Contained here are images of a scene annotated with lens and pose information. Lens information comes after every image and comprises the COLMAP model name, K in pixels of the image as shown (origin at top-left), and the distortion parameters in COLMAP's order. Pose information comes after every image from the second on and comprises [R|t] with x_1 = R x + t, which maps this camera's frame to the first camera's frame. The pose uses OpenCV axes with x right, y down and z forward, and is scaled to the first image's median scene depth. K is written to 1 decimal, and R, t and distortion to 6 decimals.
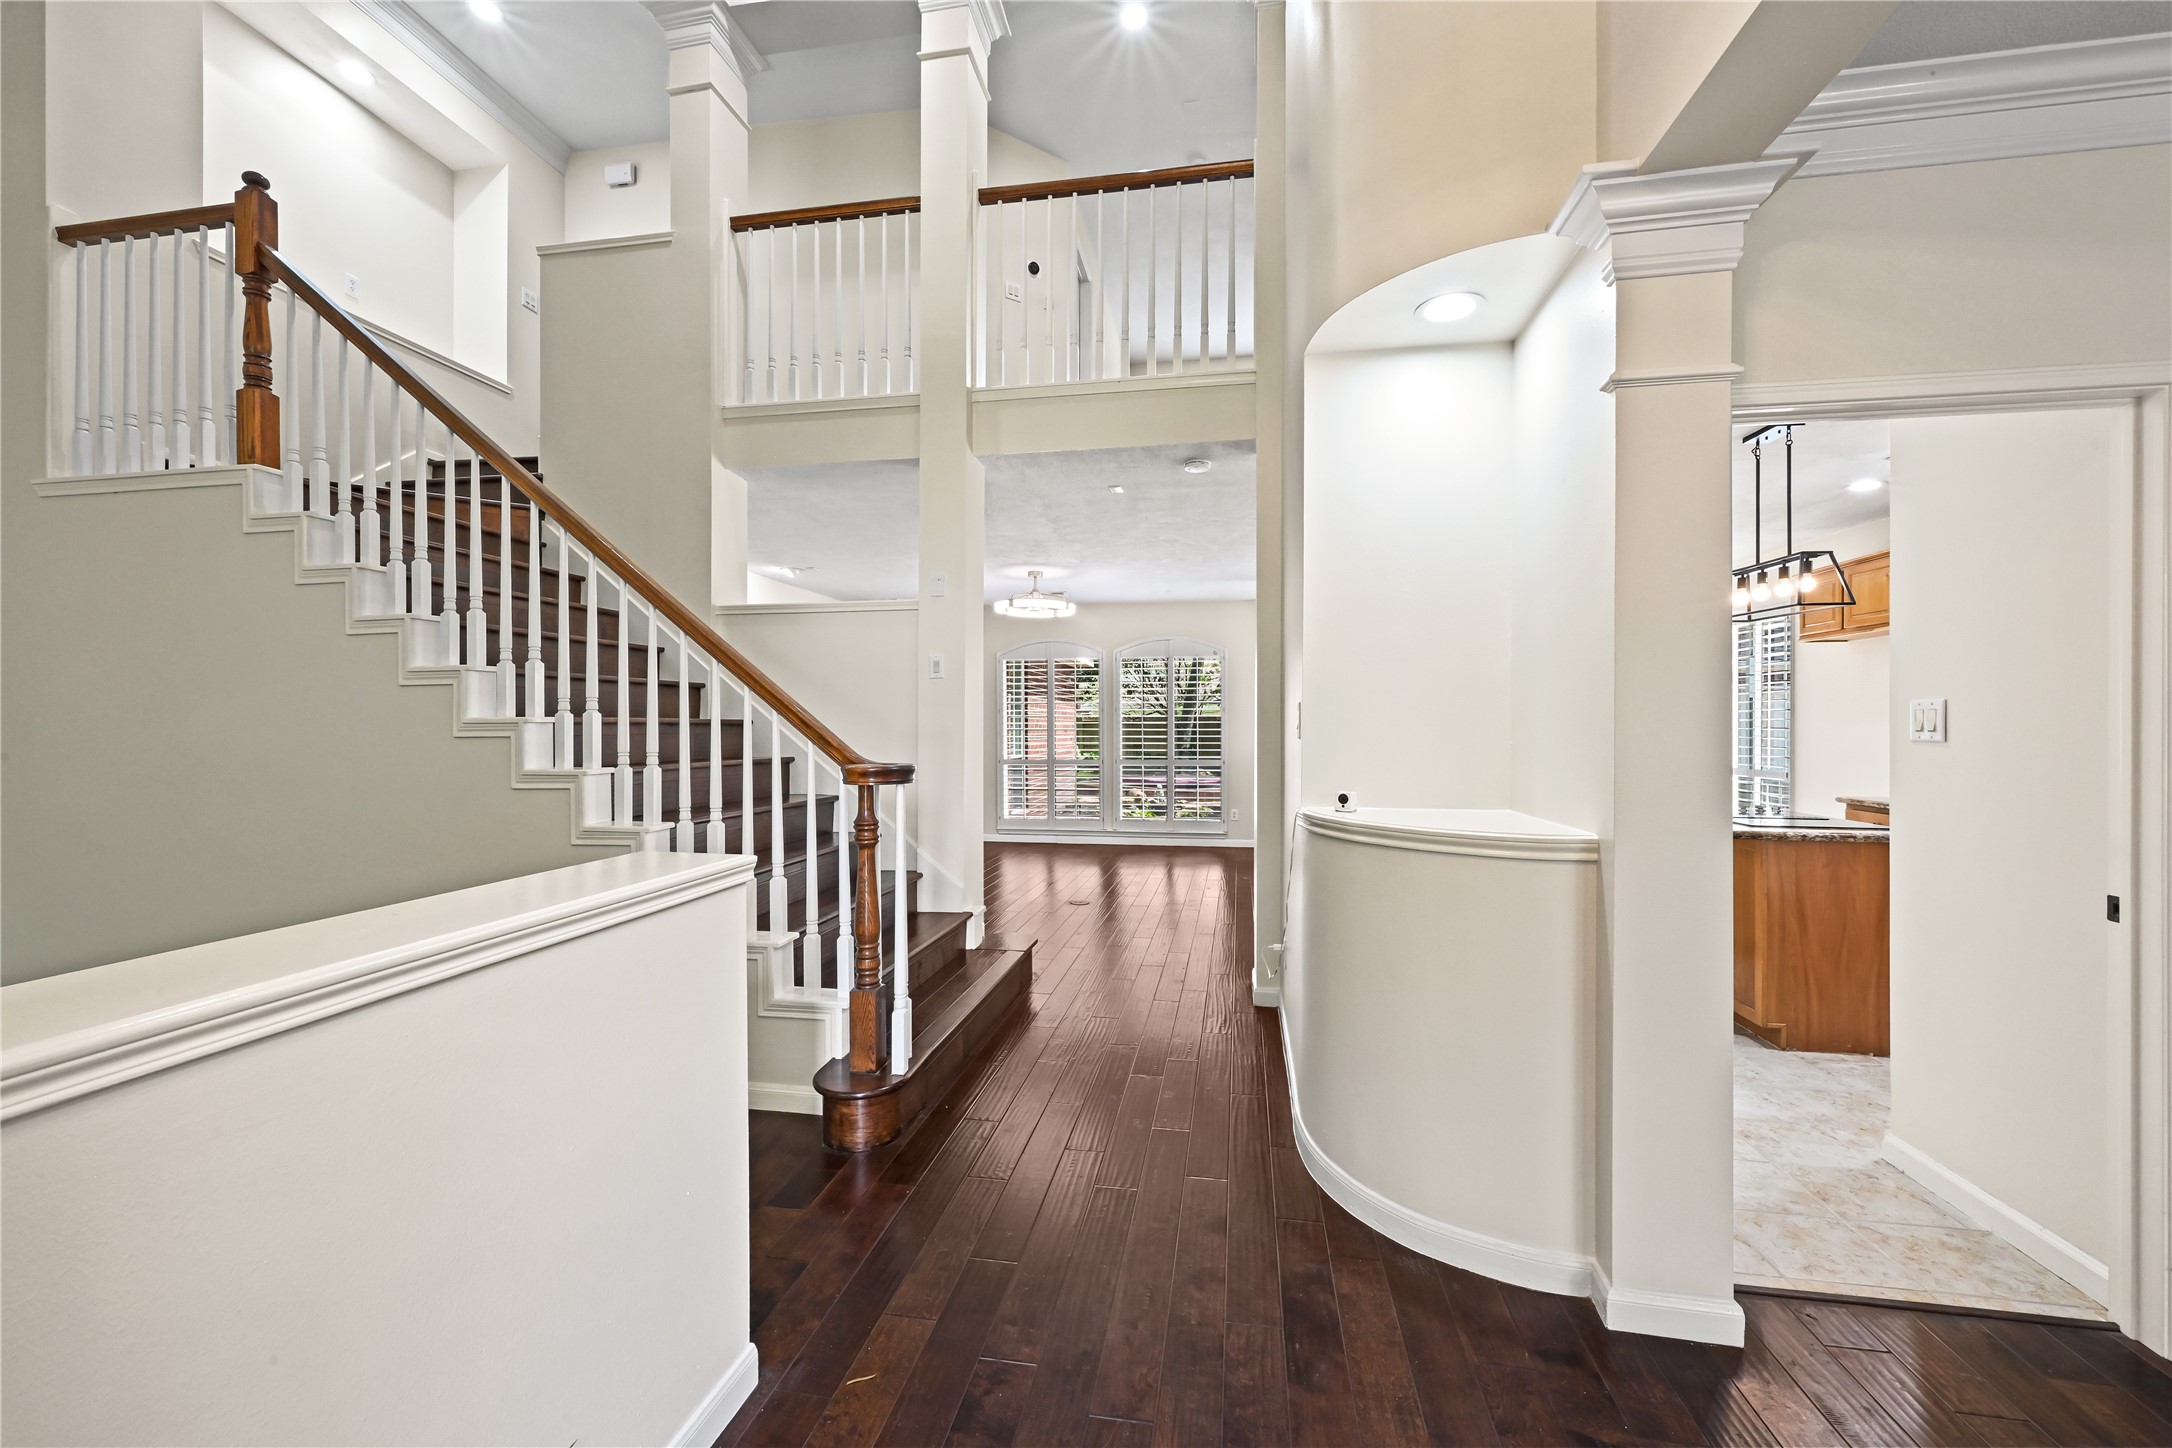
lens RADIAL K [[855.0, 0, 1083.5], [0, 855.0, 716.4], [0, 0, 1]] dist [-0.013854, -0.000114]
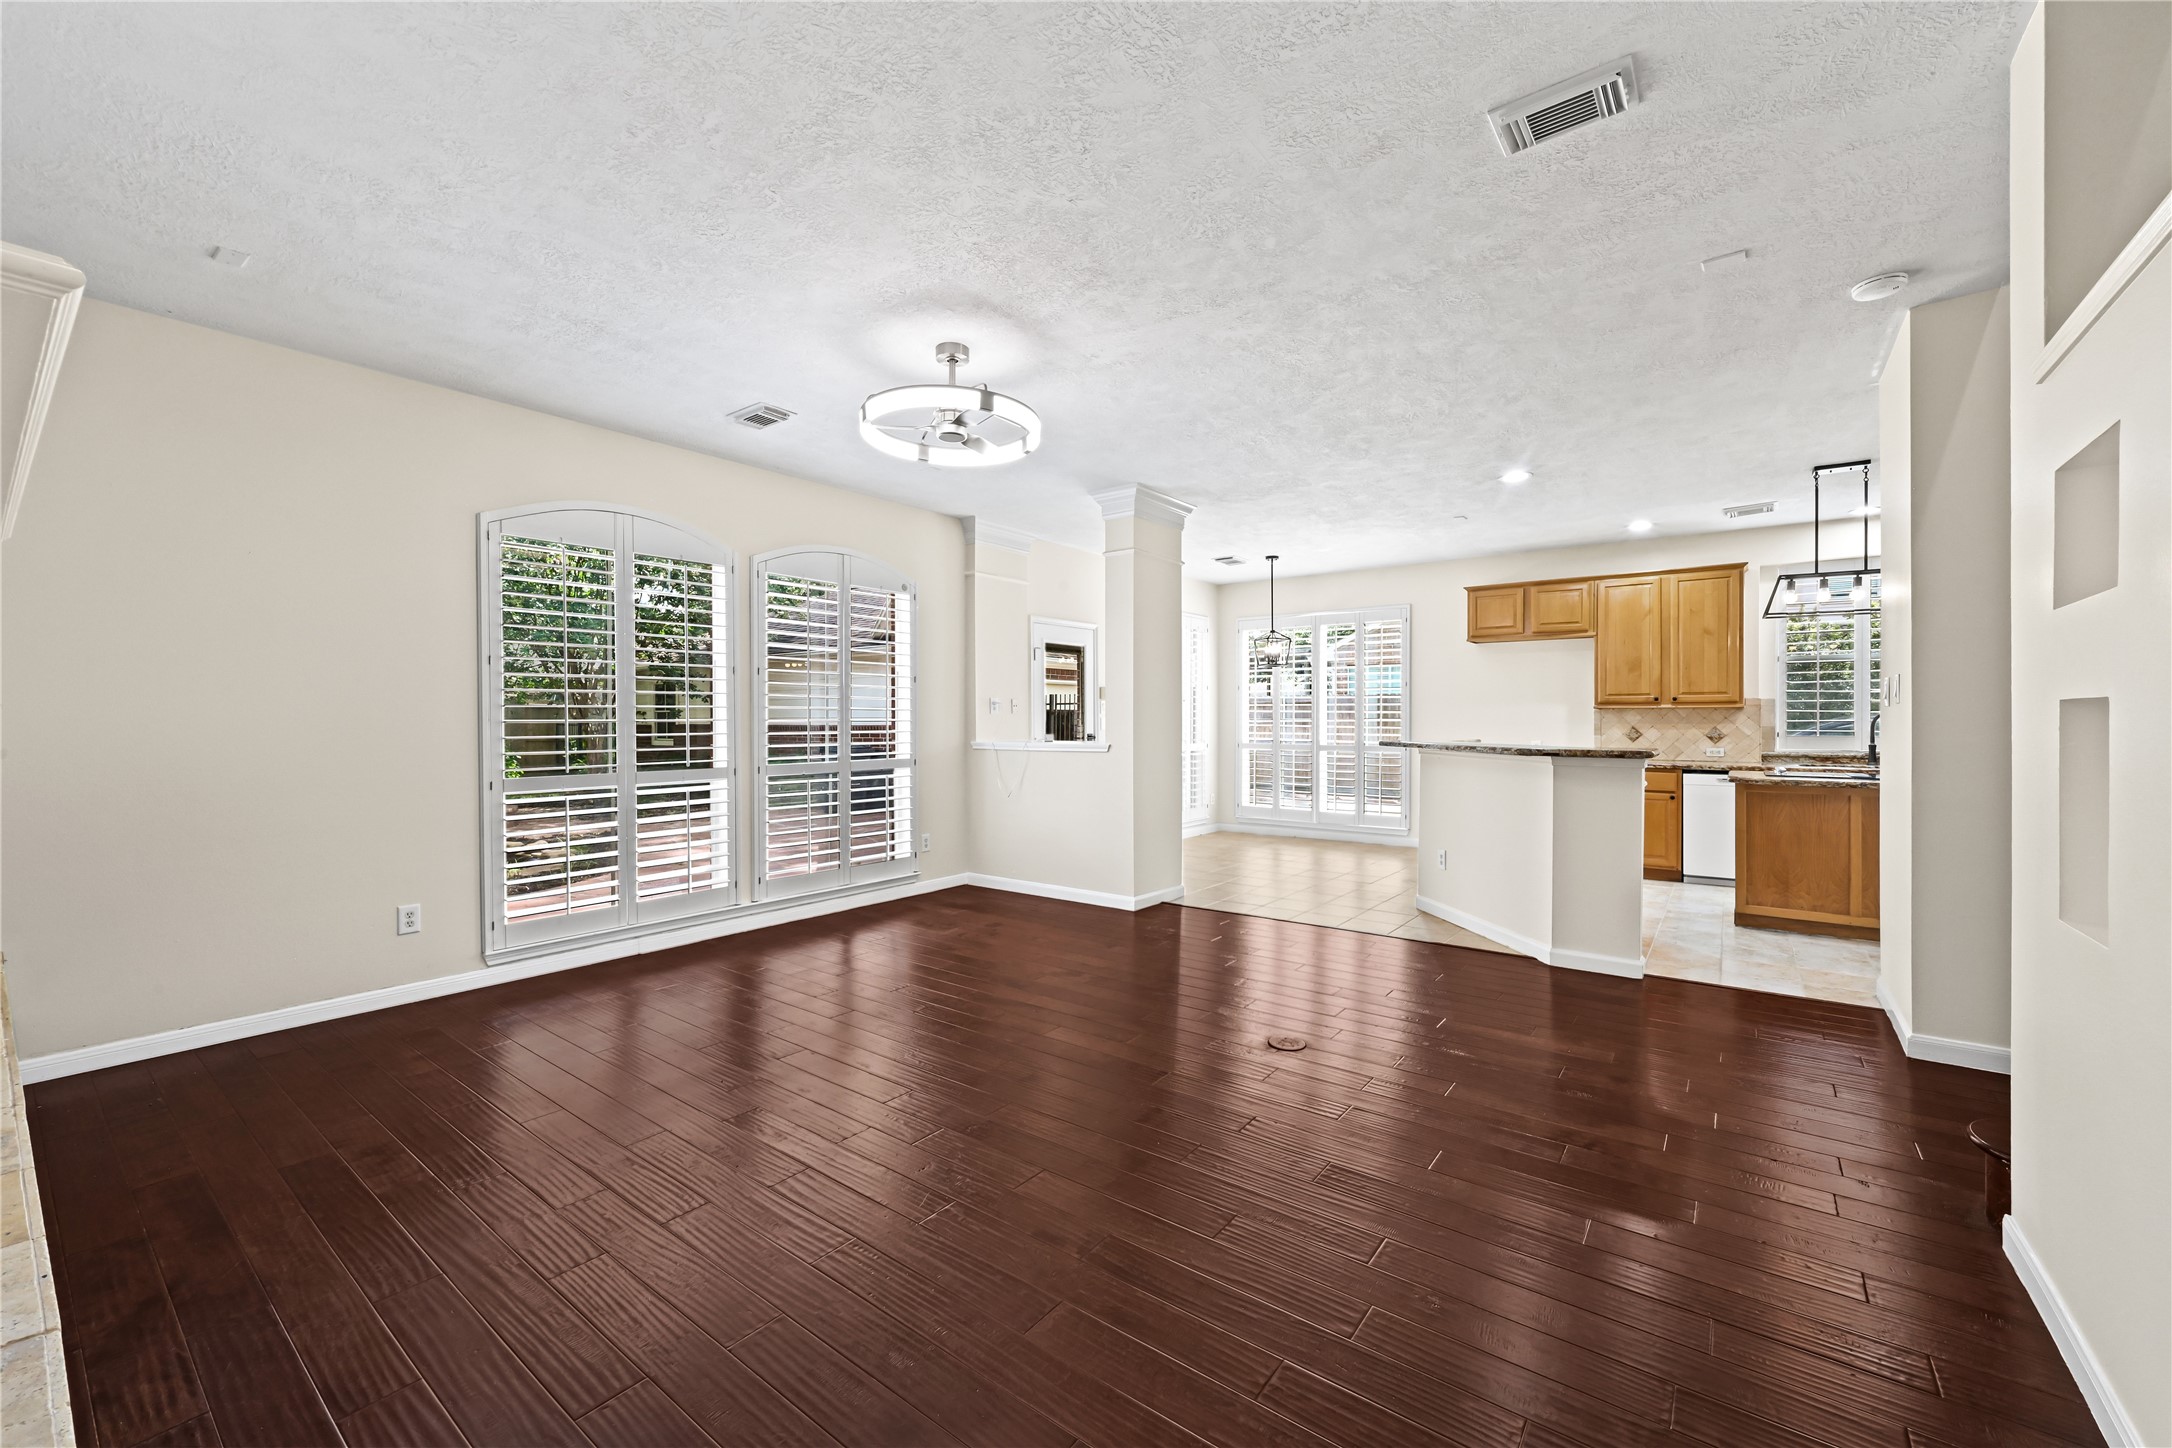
lens RADIAL K [[855.0, 0, 1081.7], [0, 855.0, 730.5], [0, 0, 1]] dist [-0.013854, -0.000114]
pose [[0.450843, -0.007040, 0.892575, -0.746752], [-0.008438, 0.999891, 0.012149, 0.044988], [-0.892563, -0.013009, 0.450734, 1.301934]]
